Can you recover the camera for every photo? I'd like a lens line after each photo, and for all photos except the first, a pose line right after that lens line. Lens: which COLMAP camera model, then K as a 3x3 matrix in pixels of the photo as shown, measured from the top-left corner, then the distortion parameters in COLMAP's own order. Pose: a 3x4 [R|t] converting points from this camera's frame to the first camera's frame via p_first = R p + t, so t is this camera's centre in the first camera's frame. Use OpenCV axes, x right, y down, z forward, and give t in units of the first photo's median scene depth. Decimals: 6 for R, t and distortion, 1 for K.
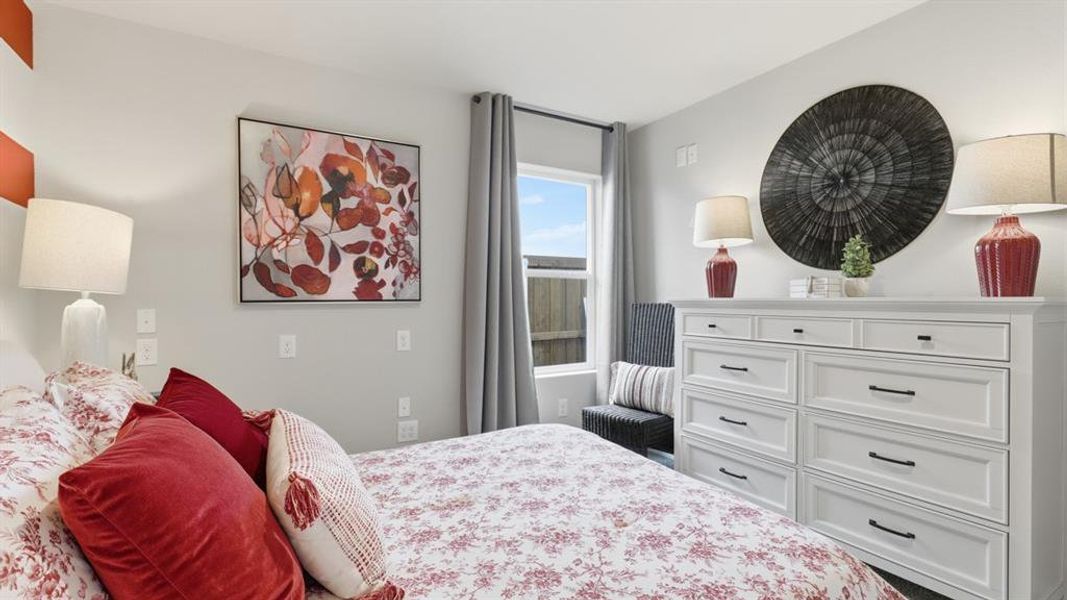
lens RADIAL K [[488.1, 0, 534.5], [0, 488.1, 285.6], [0, 0, 1]] dist [-0.000312, -0.000248]
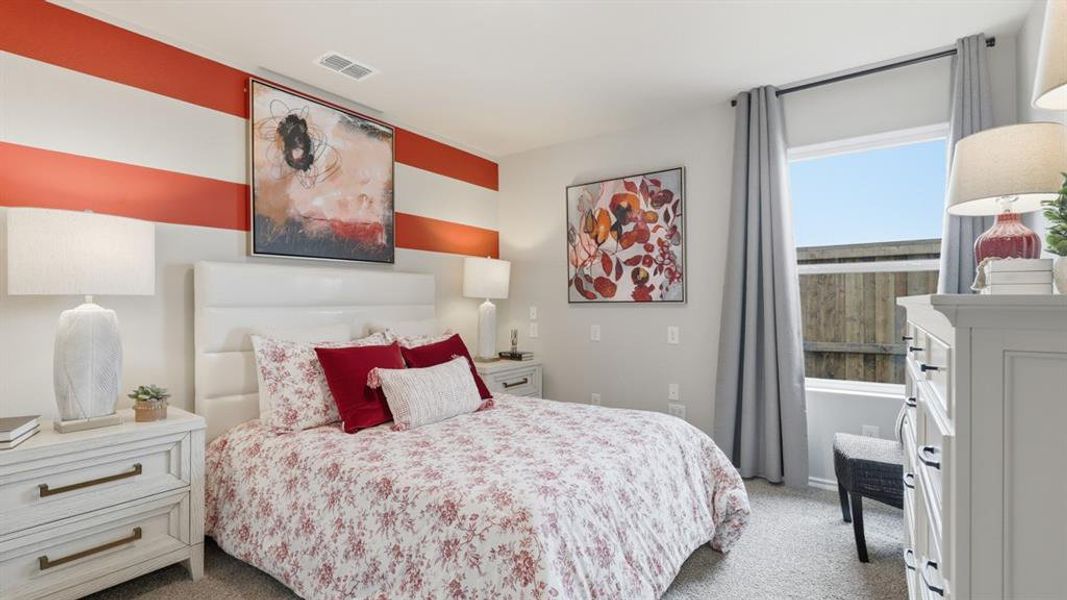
lens RADIAL K [[488.1, 0, 534.5], [0, 488.1, 285.6], [0, 0, 1]] dist [-0.000312, -0.000248]
pose [[0.396898, -0.032907, -0.917273, 0.718674], [0.029523, 0.999298, -0.023076, 0.010052], [0.917388, -0.017922, 0.397591, 0.235082]]
